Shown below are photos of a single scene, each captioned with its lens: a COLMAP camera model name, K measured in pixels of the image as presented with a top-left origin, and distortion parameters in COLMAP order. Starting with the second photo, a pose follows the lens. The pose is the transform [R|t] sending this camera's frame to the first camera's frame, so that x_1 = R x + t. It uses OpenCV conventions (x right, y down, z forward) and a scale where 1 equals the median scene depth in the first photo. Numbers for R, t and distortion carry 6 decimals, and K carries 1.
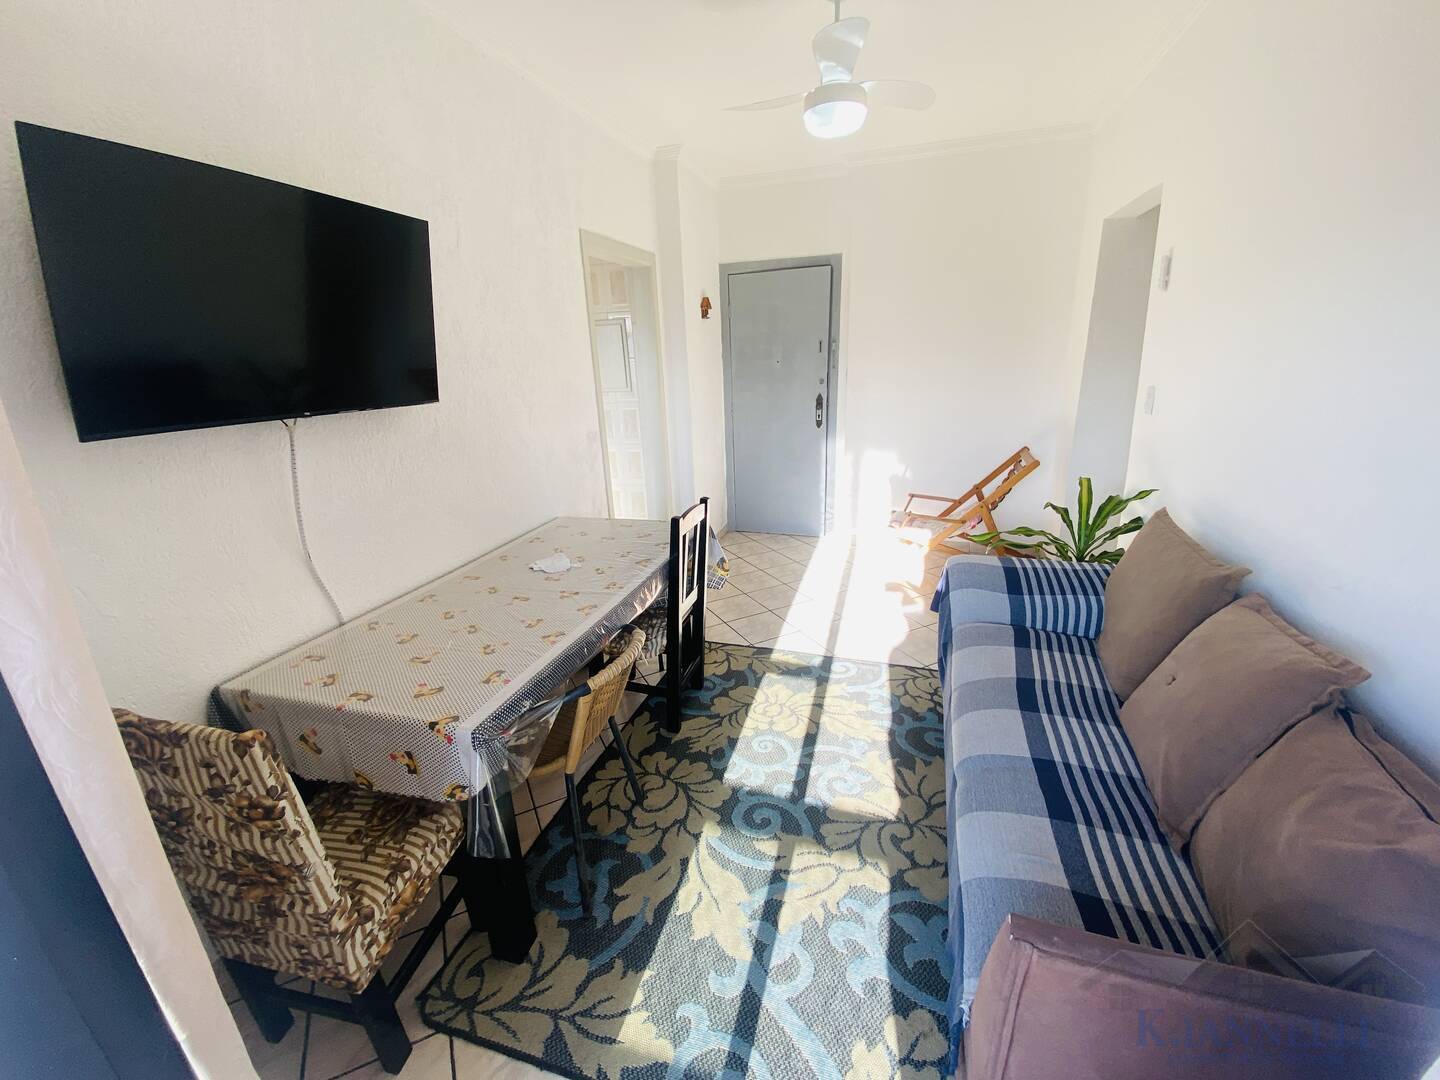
lens RADIAL K [[586.7, 0, 706.7], [0, 586.7, 543.0], [0, 0, 1]] dist [-0.006601, -0.006519]
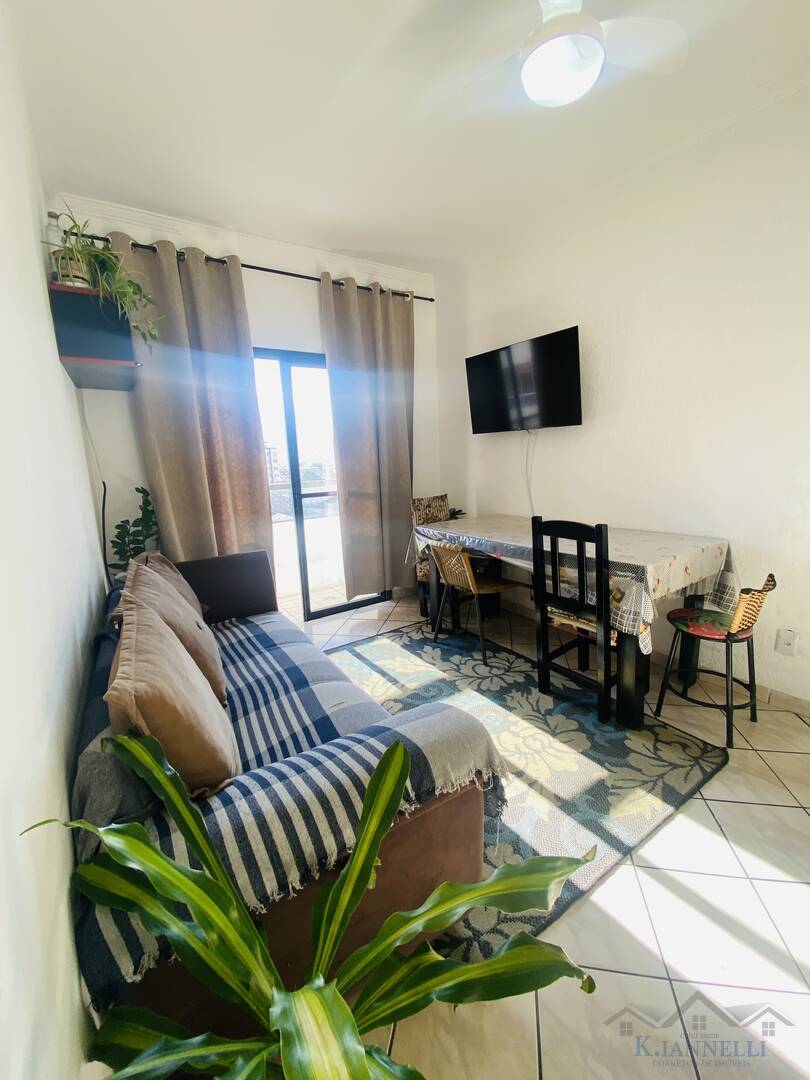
lens RADIAL K [[440.0, 0, 402.5], [0, 440.0, 543.5], [0, 0, 1]] dist [-0.006601, -0.006519]
pose [[-0.629983, 0.218360, -0.745279, 0.857615], [-0.173650, 0.895753, 0.409233, -0.328042], [0.756946, 0.387228, -0.526391, 1.285553]]
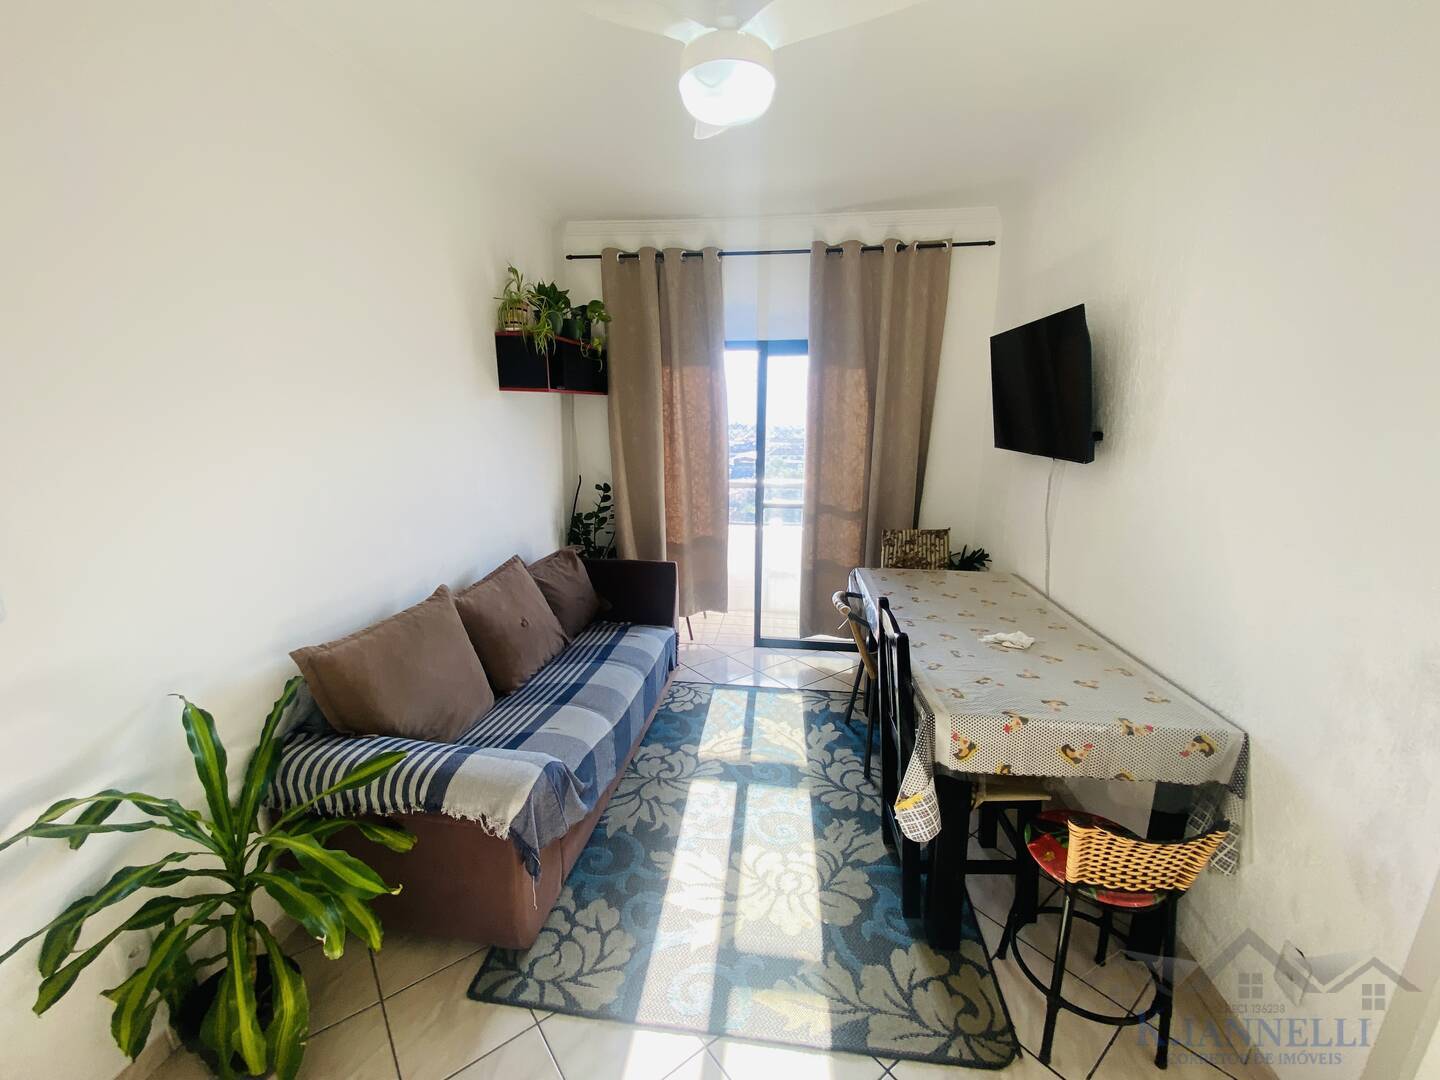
lens RADIAL K [[586.7, 0, 704.4], [0, 586.7, 535.8], [0, 0, 1]] dist [-0.006601, -0.006519]
pose [[-0.983816, 0.074083, -0.163151, 0.369726], [-0.016937, 0.868002, 0.496271, -0.577148], [0.178381, 0.491003, -0.852700, 1.664253]]
